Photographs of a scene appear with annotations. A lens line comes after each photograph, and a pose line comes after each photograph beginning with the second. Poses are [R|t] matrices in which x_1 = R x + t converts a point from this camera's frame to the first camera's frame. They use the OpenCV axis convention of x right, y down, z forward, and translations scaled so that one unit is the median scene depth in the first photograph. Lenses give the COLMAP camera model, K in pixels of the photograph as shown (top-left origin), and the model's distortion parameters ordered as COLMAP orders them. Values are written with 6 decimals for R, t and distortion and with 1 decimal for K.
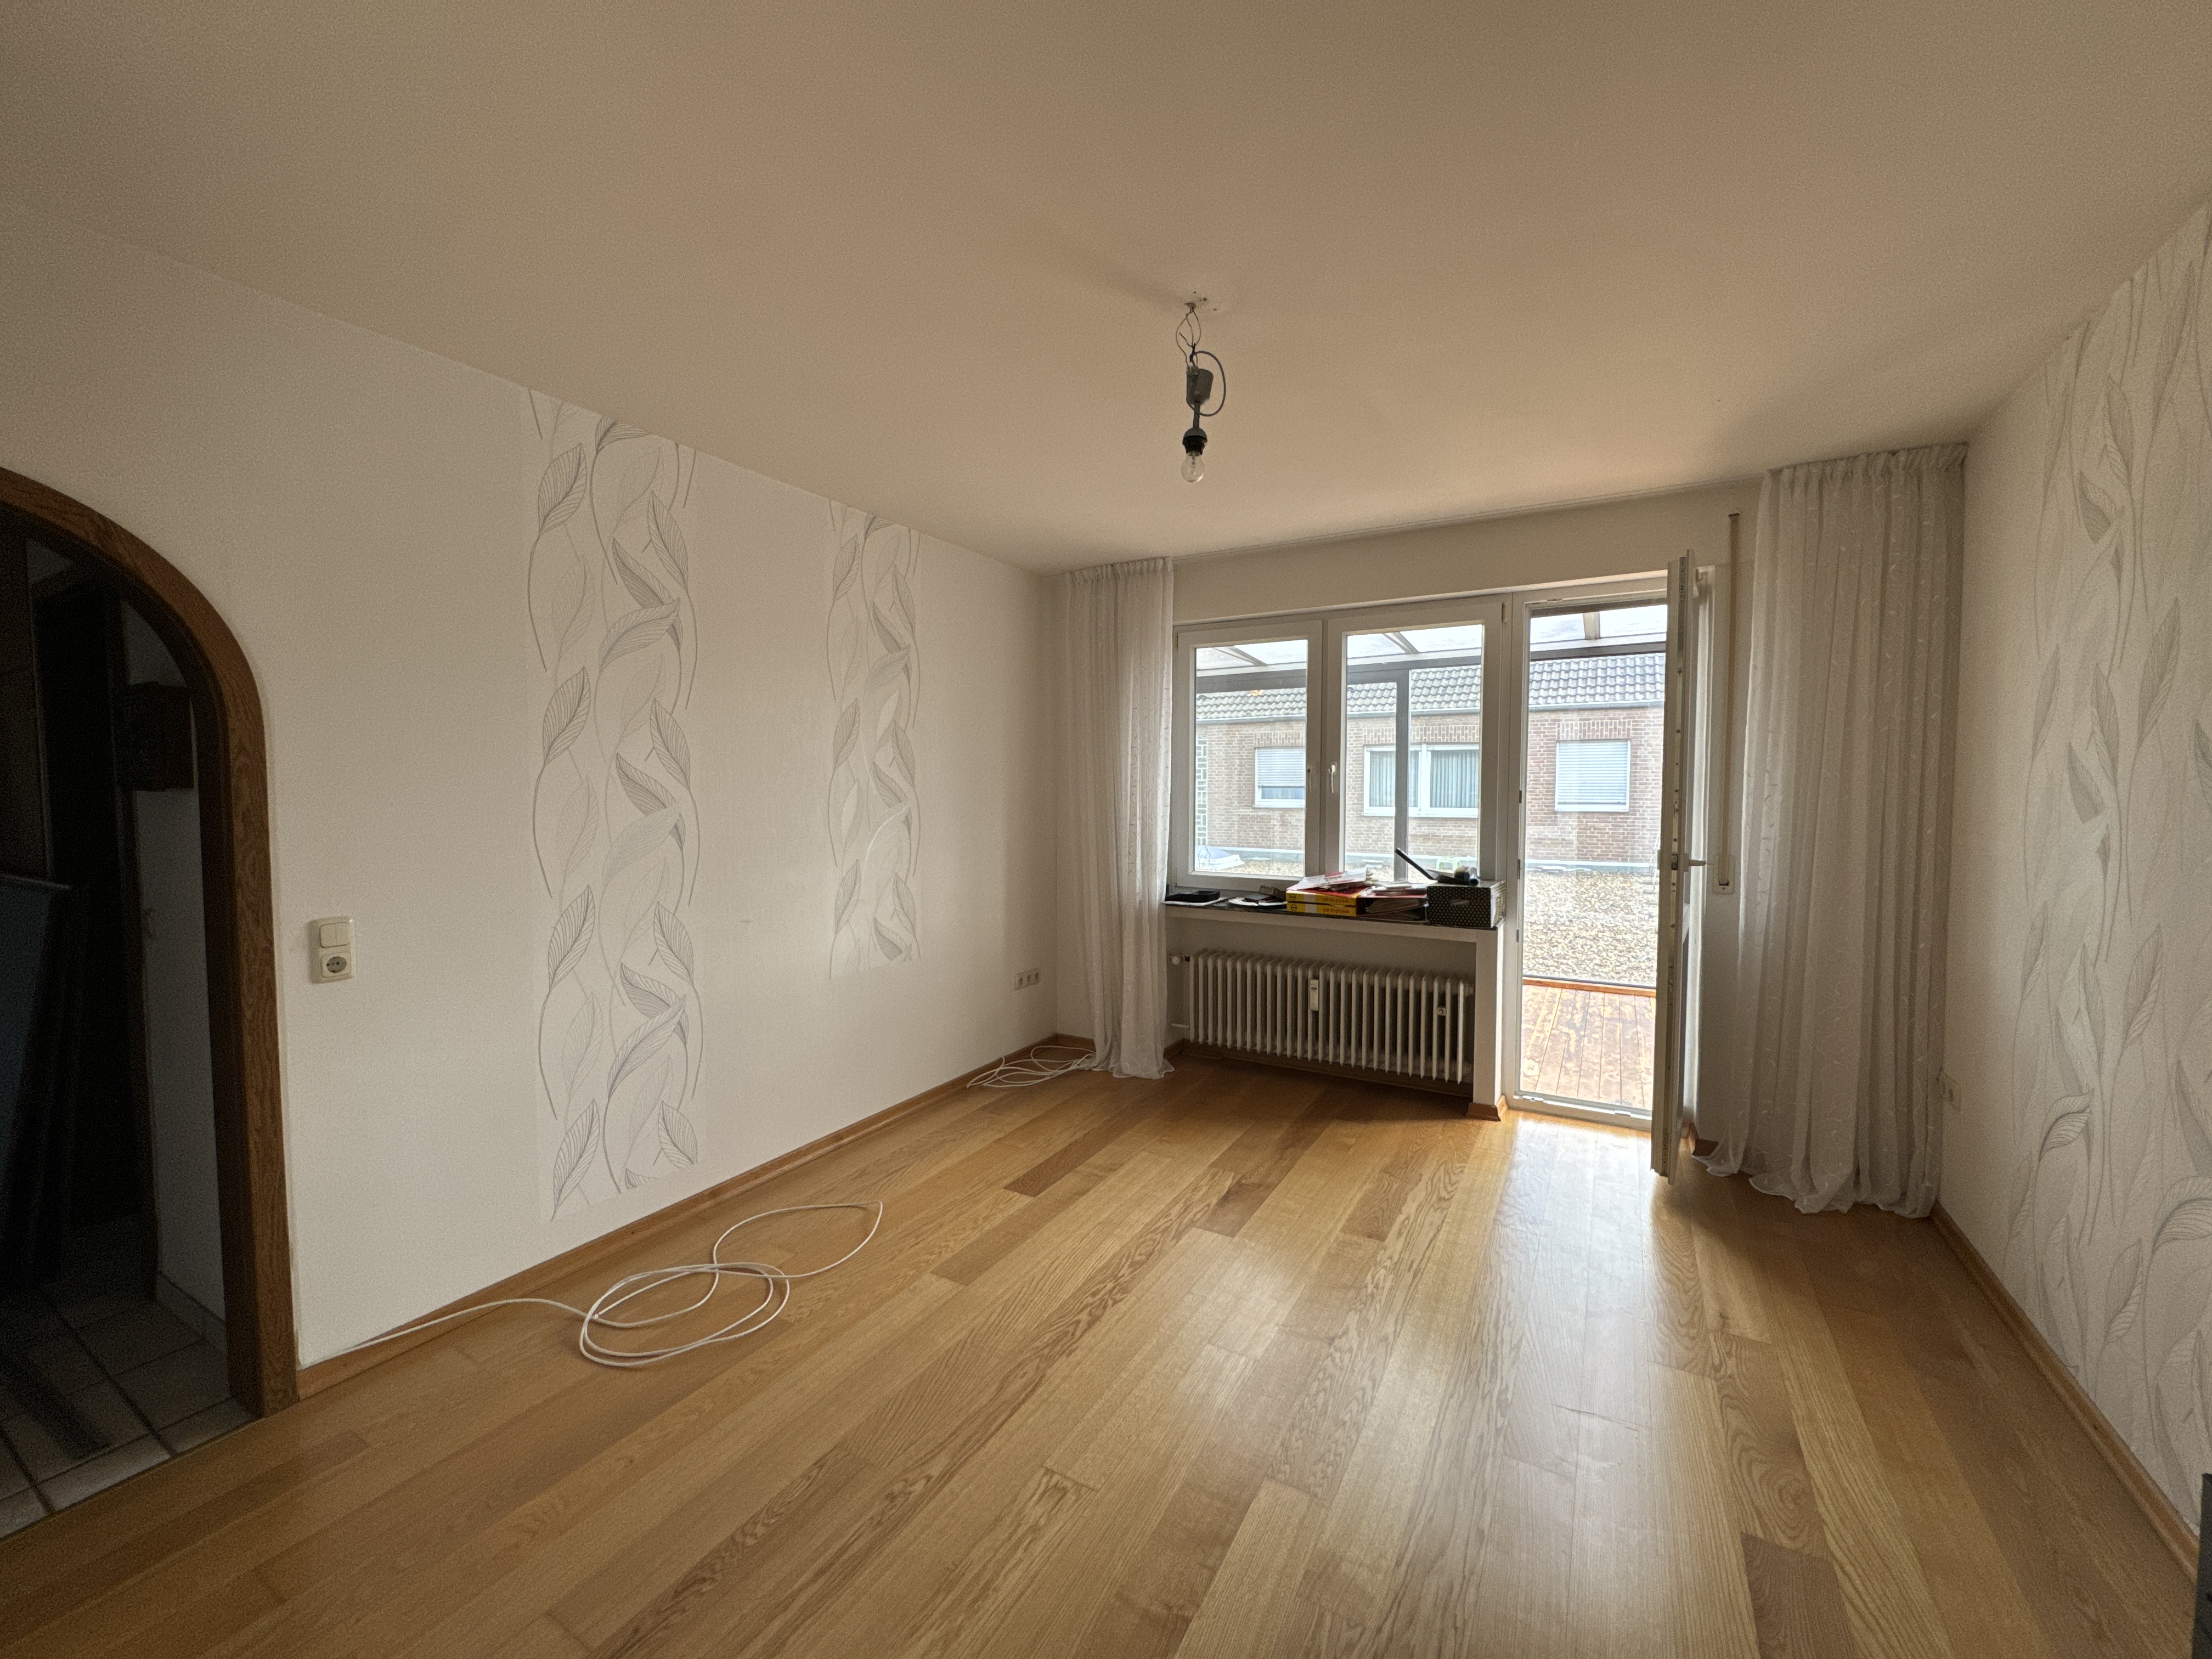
lens RADIAL K [[883.6, 0, 1107.0], [0, 883.6, 830.0], [0, 0, 1]] dist [0.000708, 0.000009]
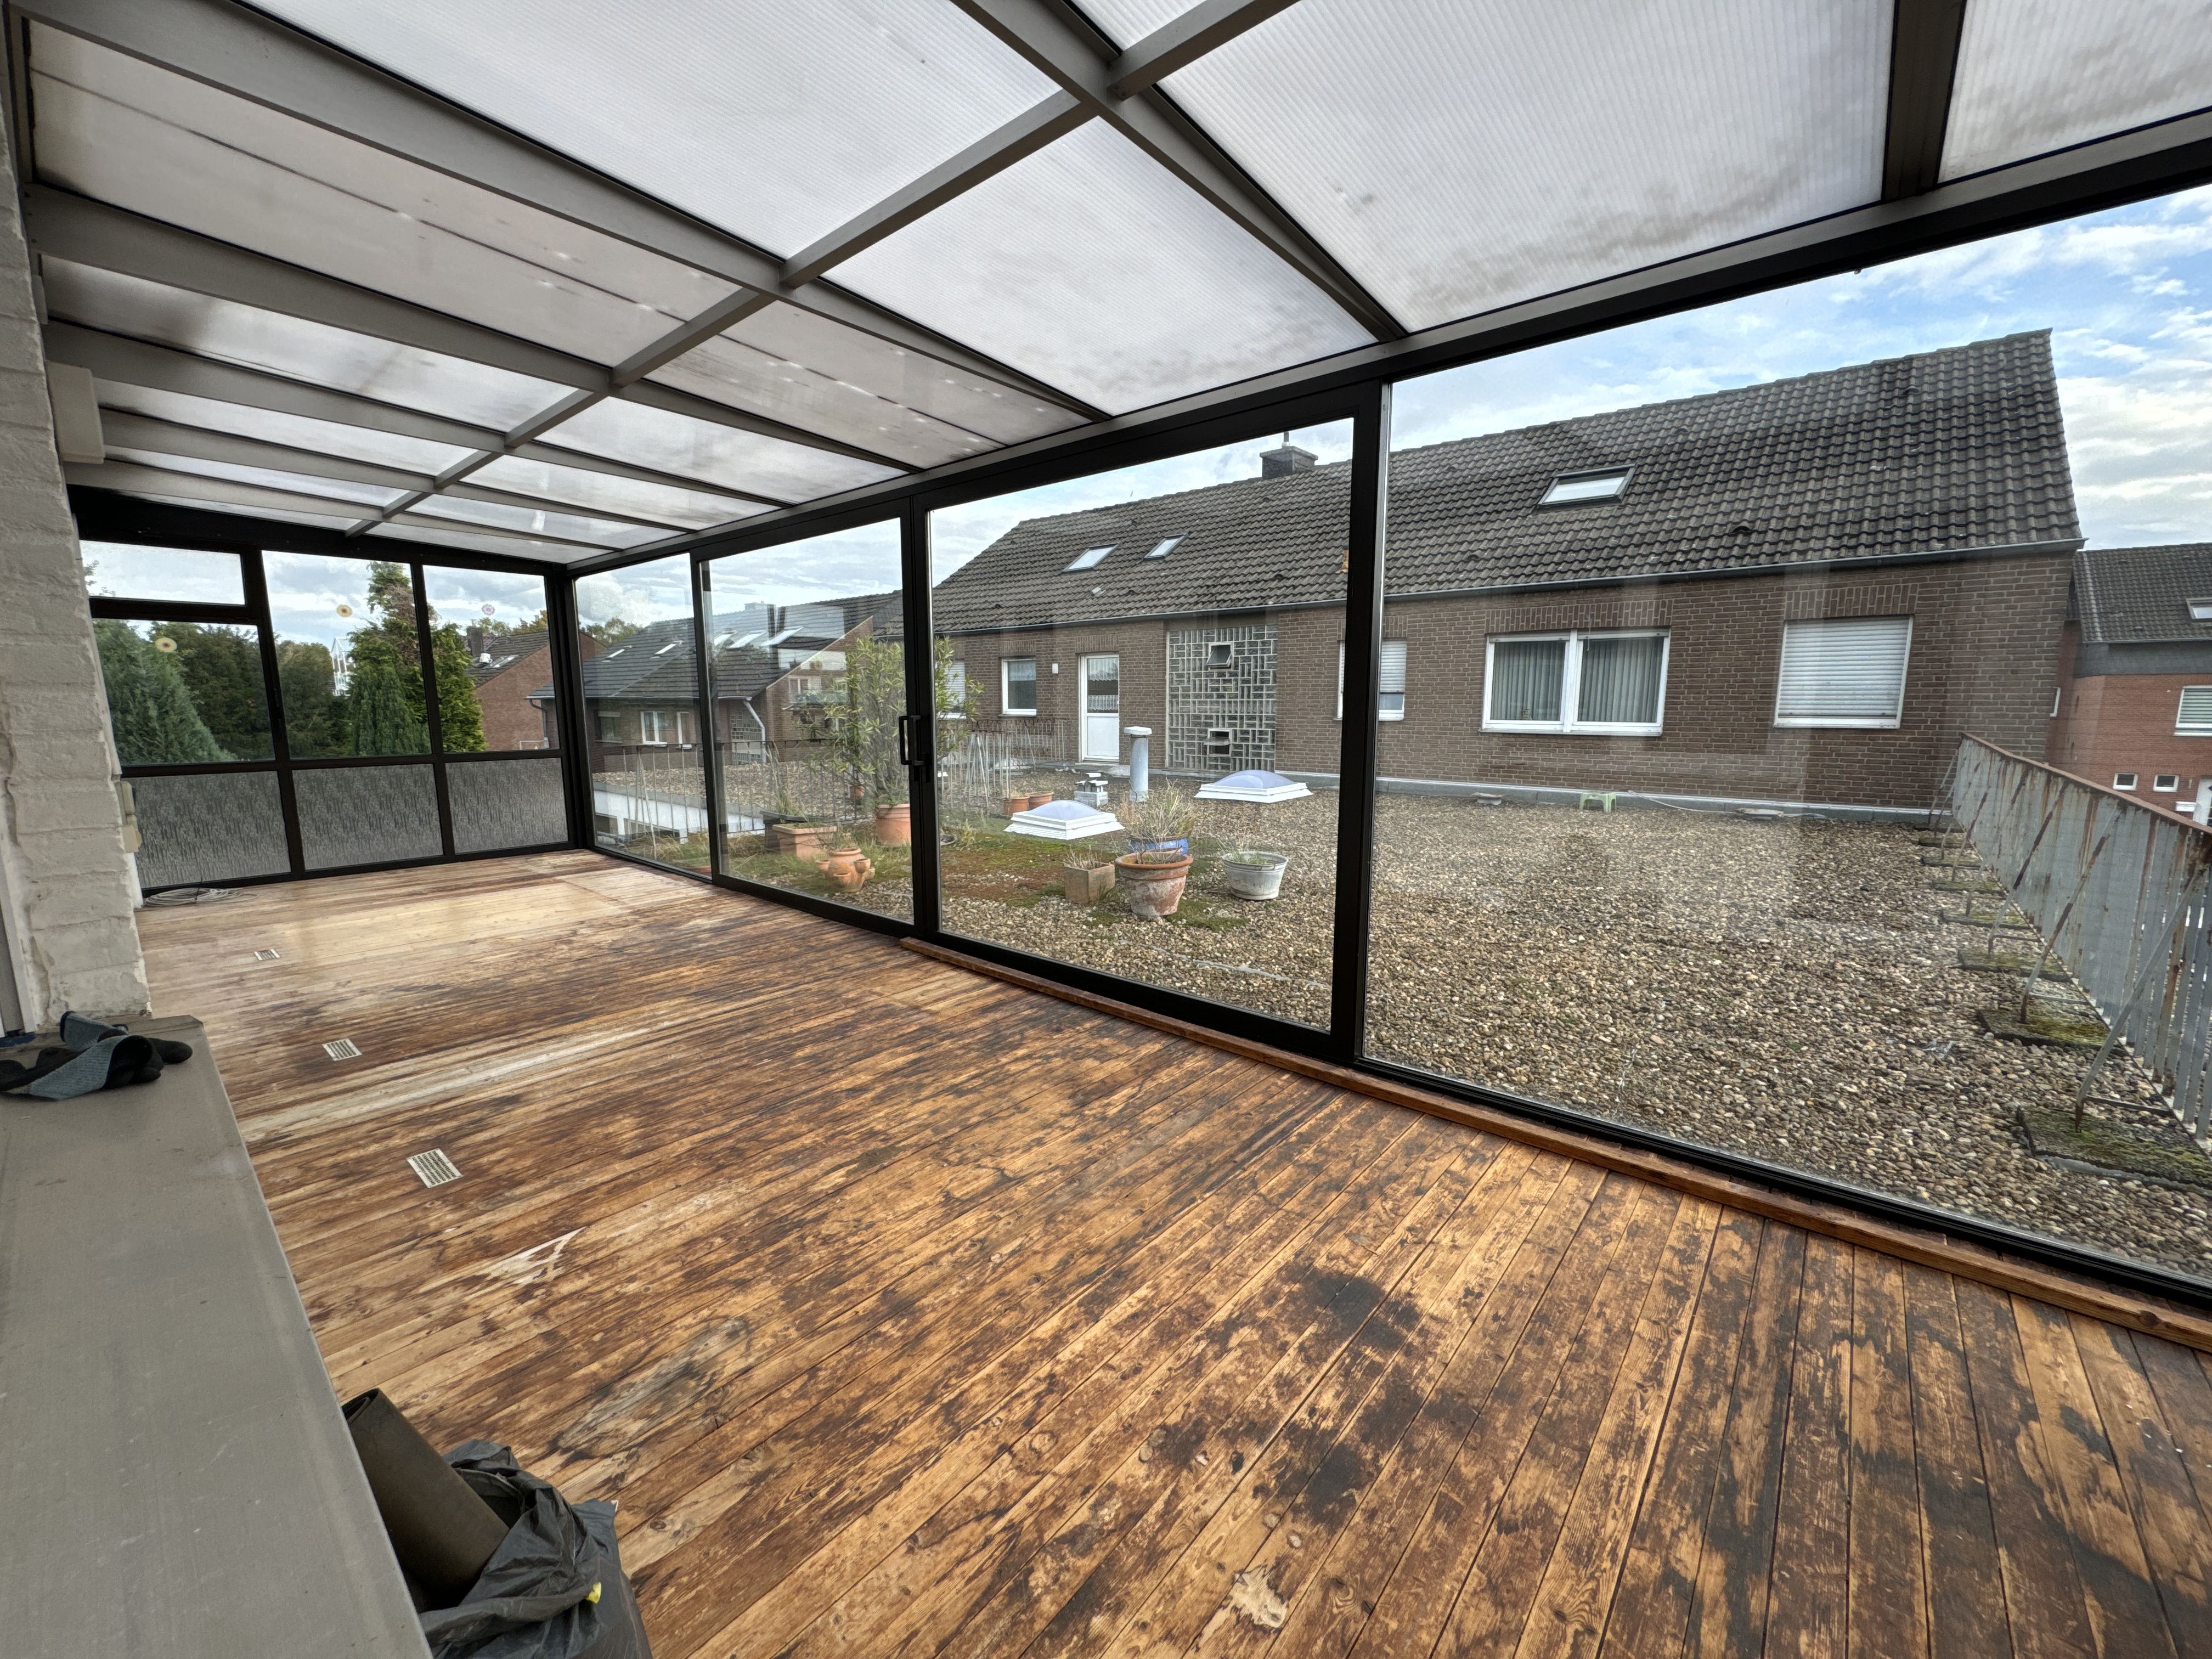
lens RADIAL K [[883.6, 0, 1103.0], [0, 883.6, 826.6], [0, 0, 1]] dist [0.000708, 0.000009]
pose [[0.983270, 0.024694, -0.180470, 0.130699], [-0.007459, 0.995396, 0.095561, -0.006709], [0.181999, -0.092617, 0.978927, 0.245387]]
